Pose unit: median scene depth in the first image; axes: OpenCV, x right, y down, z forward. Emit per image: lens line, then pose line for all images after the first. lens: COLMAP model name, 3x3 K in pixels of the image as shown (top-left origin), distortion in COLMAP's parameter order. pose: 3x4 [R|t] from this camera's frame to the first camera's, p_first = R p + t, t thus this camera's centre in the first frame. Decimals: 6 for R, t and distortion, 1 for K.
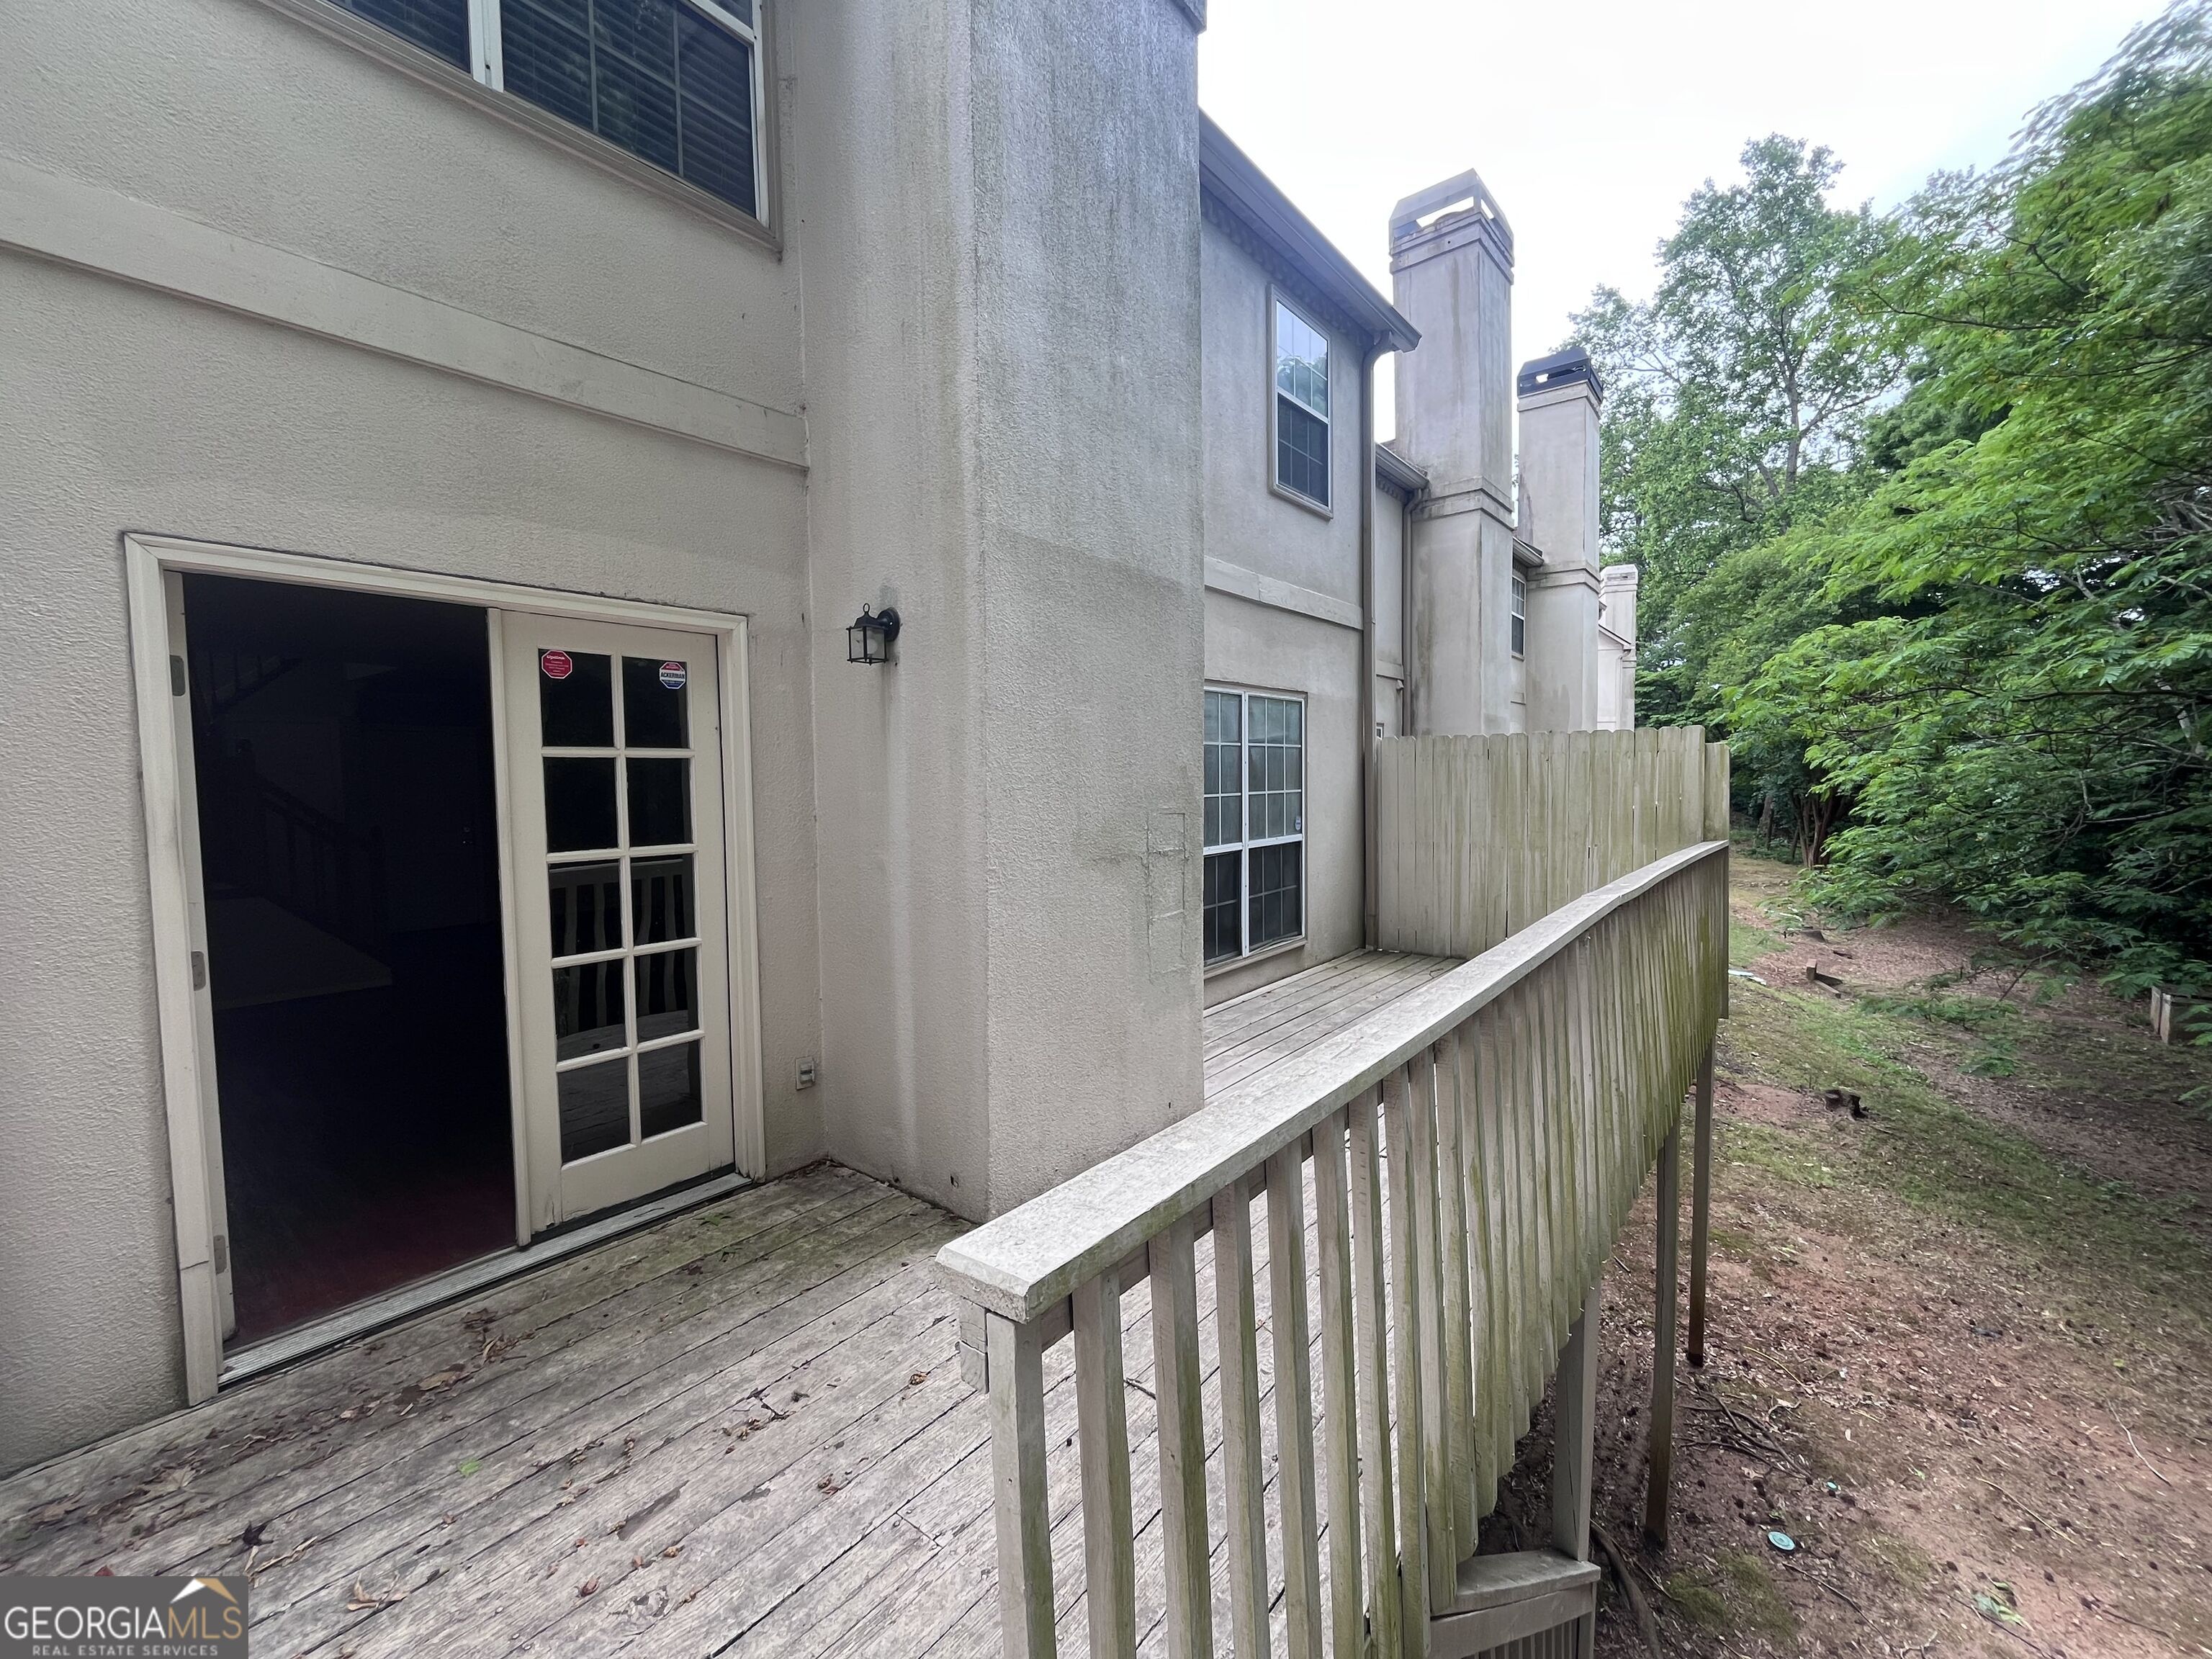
lens RADIAL K [[904.3, 0, 1106.0], [0, 904.3, 829.5], [0, 0, 1]] dist [-0.000506, -0.000173]
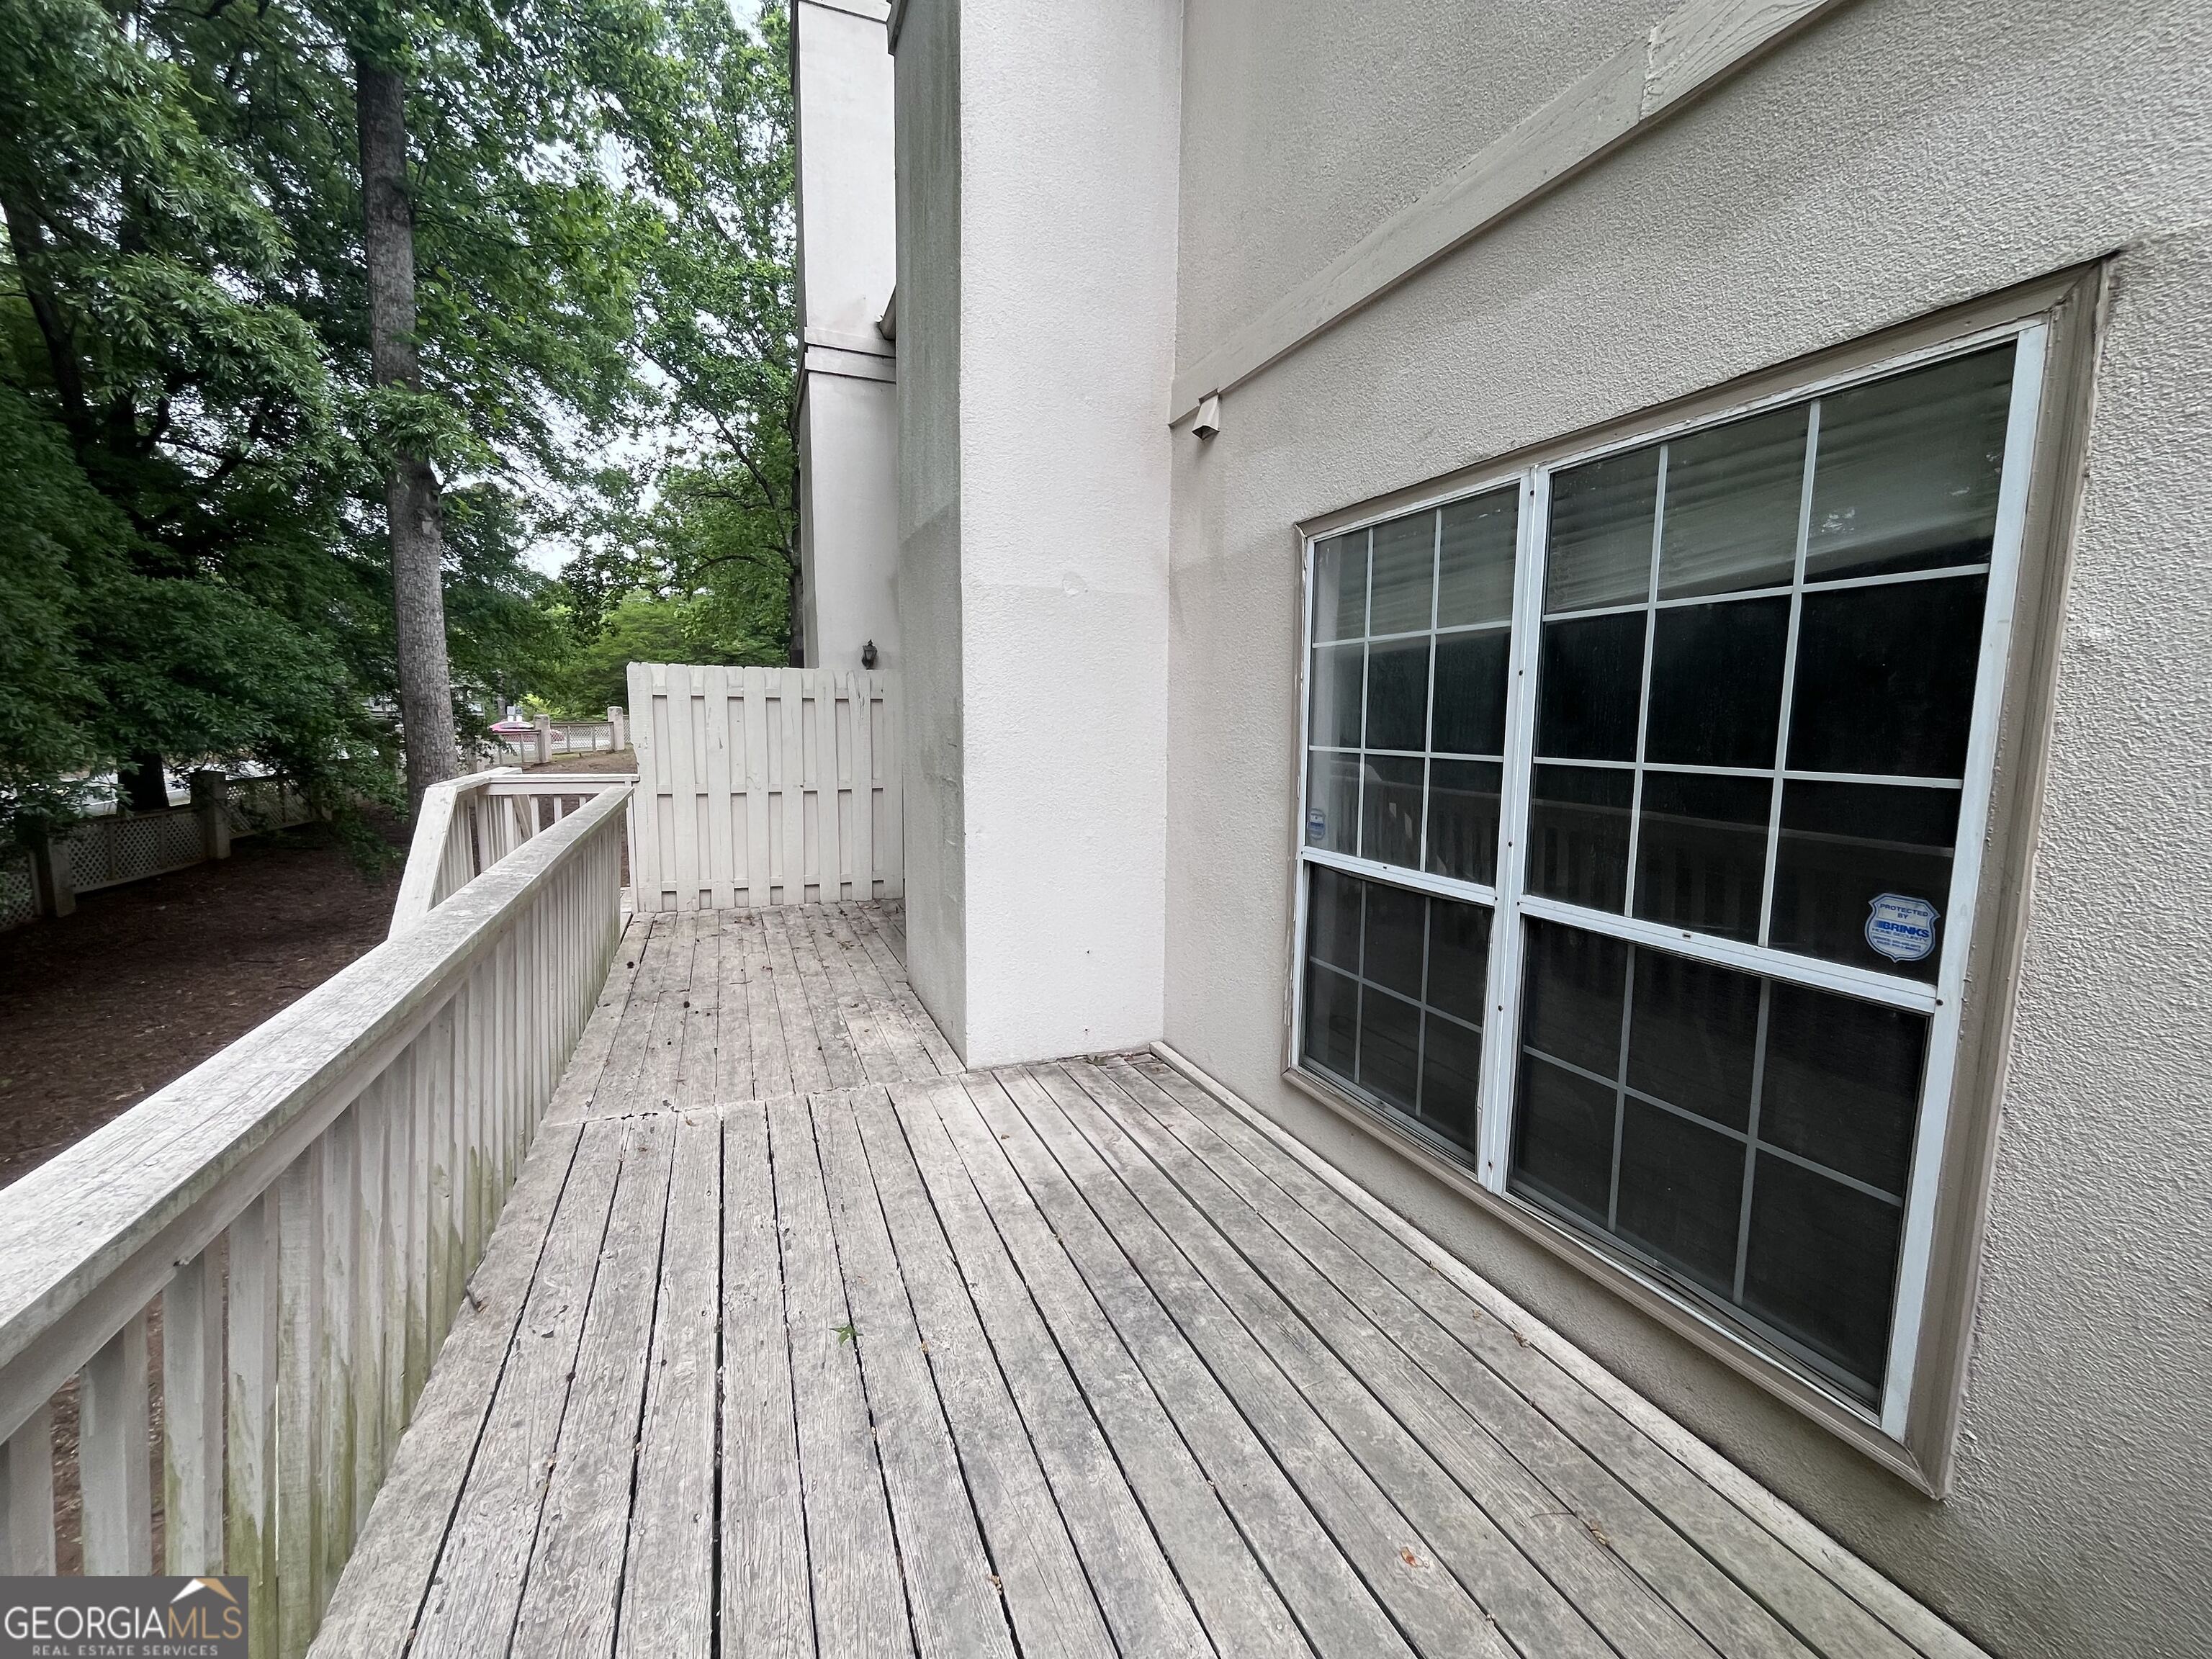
lens RADIAL K [[904.3, 0, 1106.0], [0, 904.3, 829.5], [0, 0, 1]] dist [-0.000506, -0.000173]
pose [[-0.477839, 0.110451, -0.871476, 0.535190], [-0.072079, 0.983789, 0.164207, -0.057345], [0.875485, 0.141280, -0.462131, 0.995711]]
